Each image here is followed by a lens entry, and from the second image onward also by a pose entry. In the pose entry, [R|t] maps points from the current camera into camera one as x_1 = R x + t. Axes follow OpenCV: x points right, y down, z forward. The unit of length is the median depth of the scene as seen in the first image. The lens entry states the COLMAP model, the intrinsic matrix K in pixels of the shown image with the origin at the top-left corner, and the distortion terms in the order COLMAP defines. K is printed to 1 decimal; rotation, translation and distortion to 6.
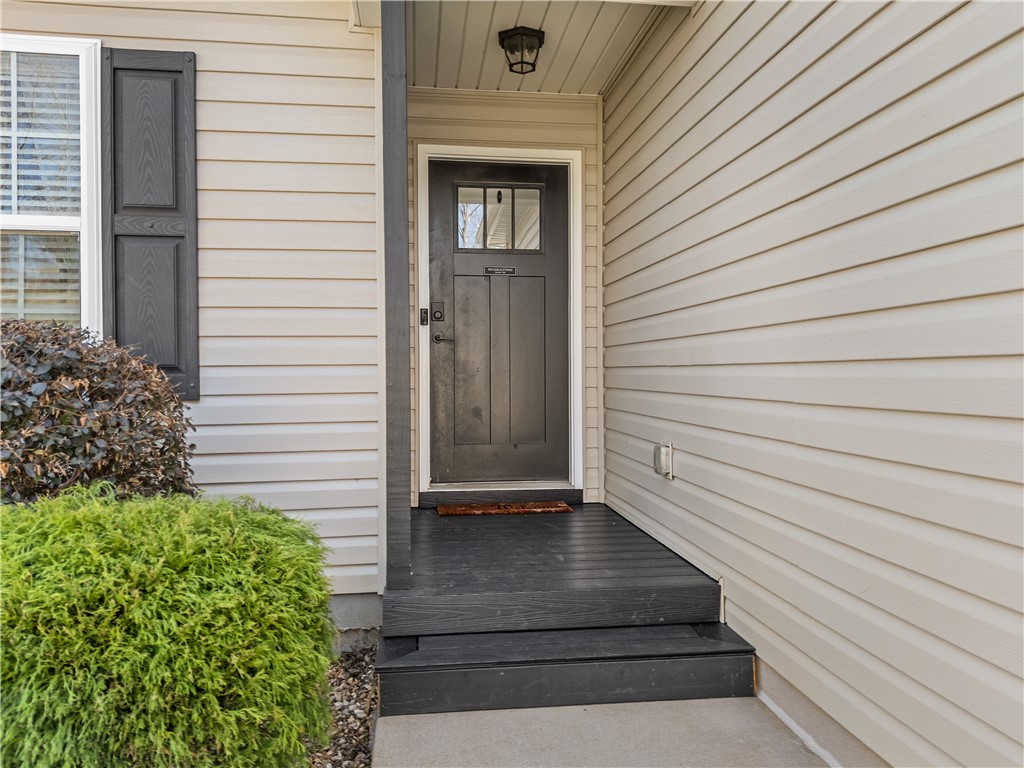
lens RADIAL K [[751.8, 0, 512.0], [0, 751.8, 384.0], [0, 0, 1]] dist [0.005878, -0.031405]
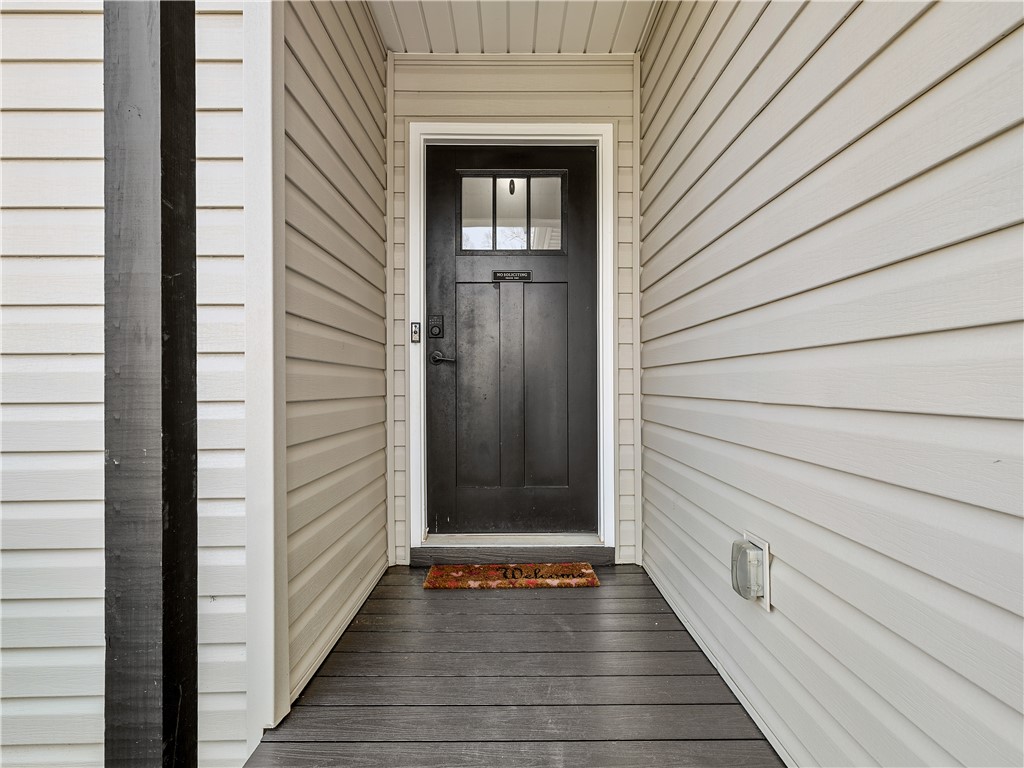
lens RADIAL K [[520.4, 0, 513.5], [0, 520.4, 387.6], [0, 0, 1]] dist [-0.001359, -0.000311]
pose [[0.992896, 0.000763, -0.118981, 0.053479], [-0.002166, 0.999930, -0.011666, -0.022576], [0.118963, 0.011841, 0.992828, 0.440052]]
